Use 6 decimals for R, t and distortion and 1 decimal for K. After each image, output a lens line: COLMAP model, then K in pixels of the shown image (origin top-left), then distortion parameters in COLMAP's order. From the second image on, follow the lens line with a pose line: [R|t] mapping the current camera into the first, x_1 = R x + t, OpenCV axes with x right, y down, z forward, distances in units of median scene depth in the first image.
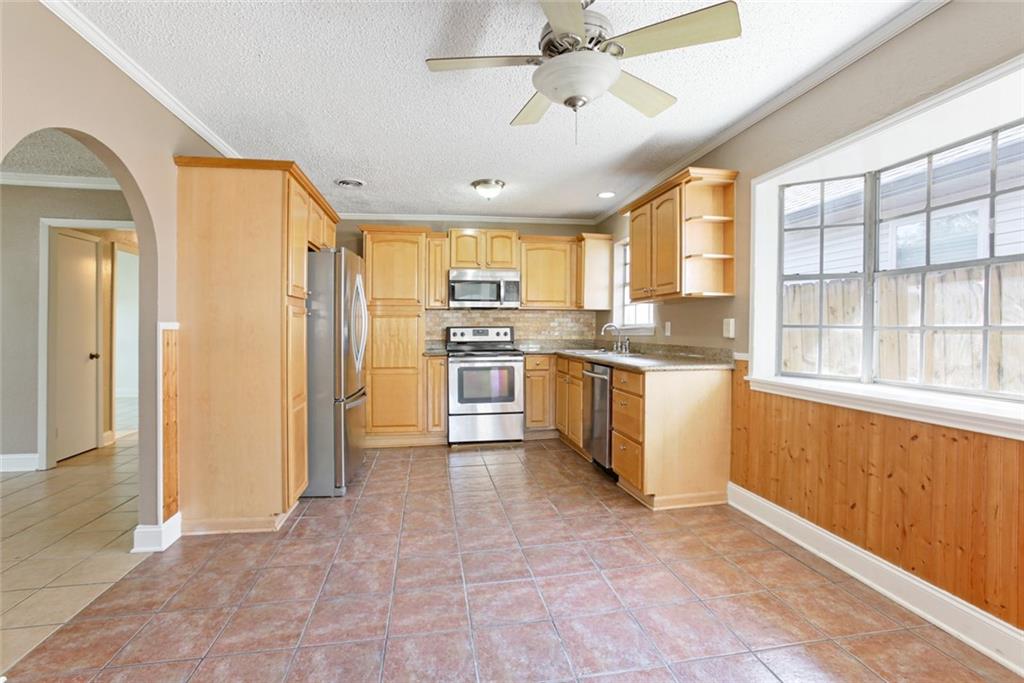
lens RADIAL K [[468.7, 0, 519.0], [0, 468.7, 335.8], [0, 0, 1]] dist [-0.029911, 0.001599]
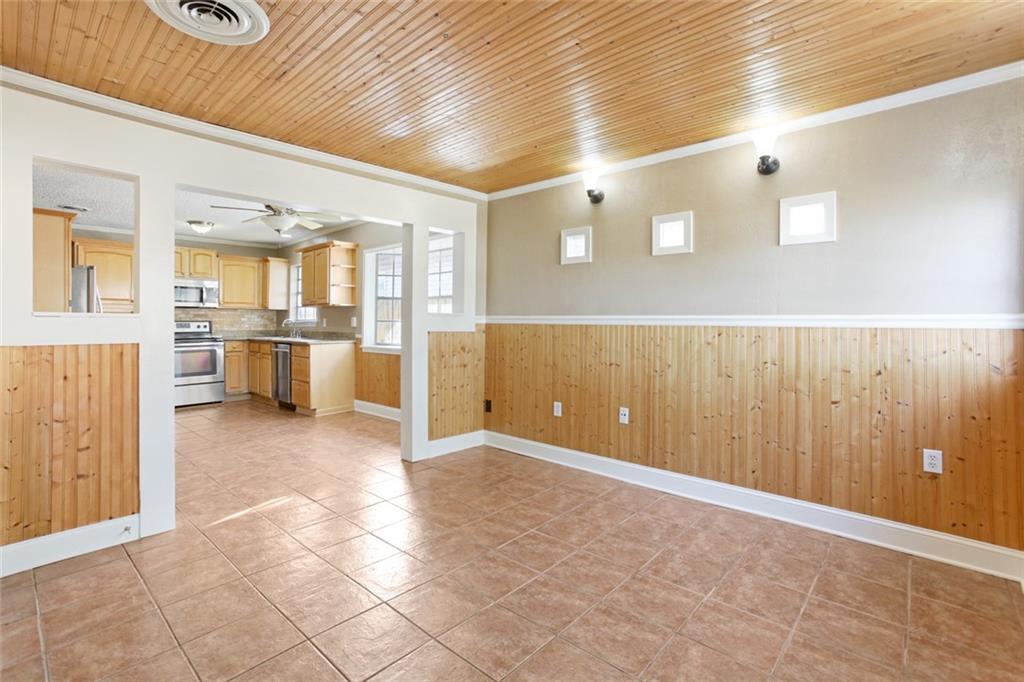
lens RADIAL K [[468.7, 0, 489.1], [0, 468.7, 321.2], [0, 0, 1]] dist [-0.029911, 0.001599]
pose [[0.816319, 0.000464, 0.577601, -0.140222], [0.009926, 0.999841, -0.014832, 0.009142], [-0.577516, 0.017841, 0.816184, -0.585728]]
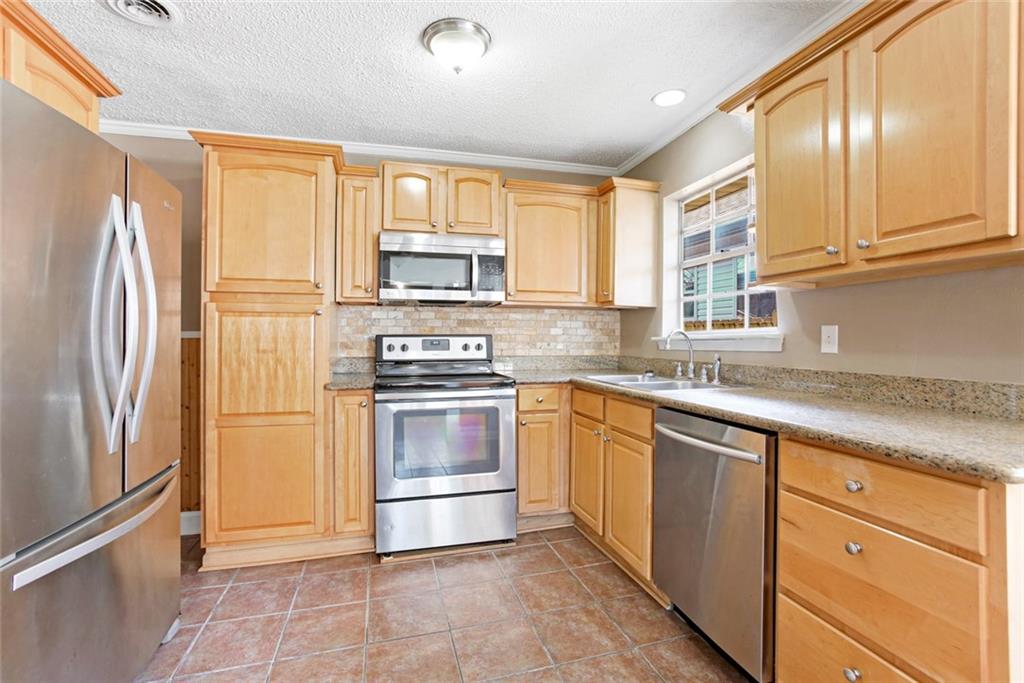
lens RADIAL K [[468.7, 0, 531.7], [0, 468.7, 335.7], [0, 0, 1]] dist [-0.029911, 0.001599]
pose [[0.991394, 0.003068, 0.130879, -0.042677], [-0.000335, 0.999782, -0.020898, -0.006363], [-0.130914, 0.020675, 0.991178, 0.432629]]
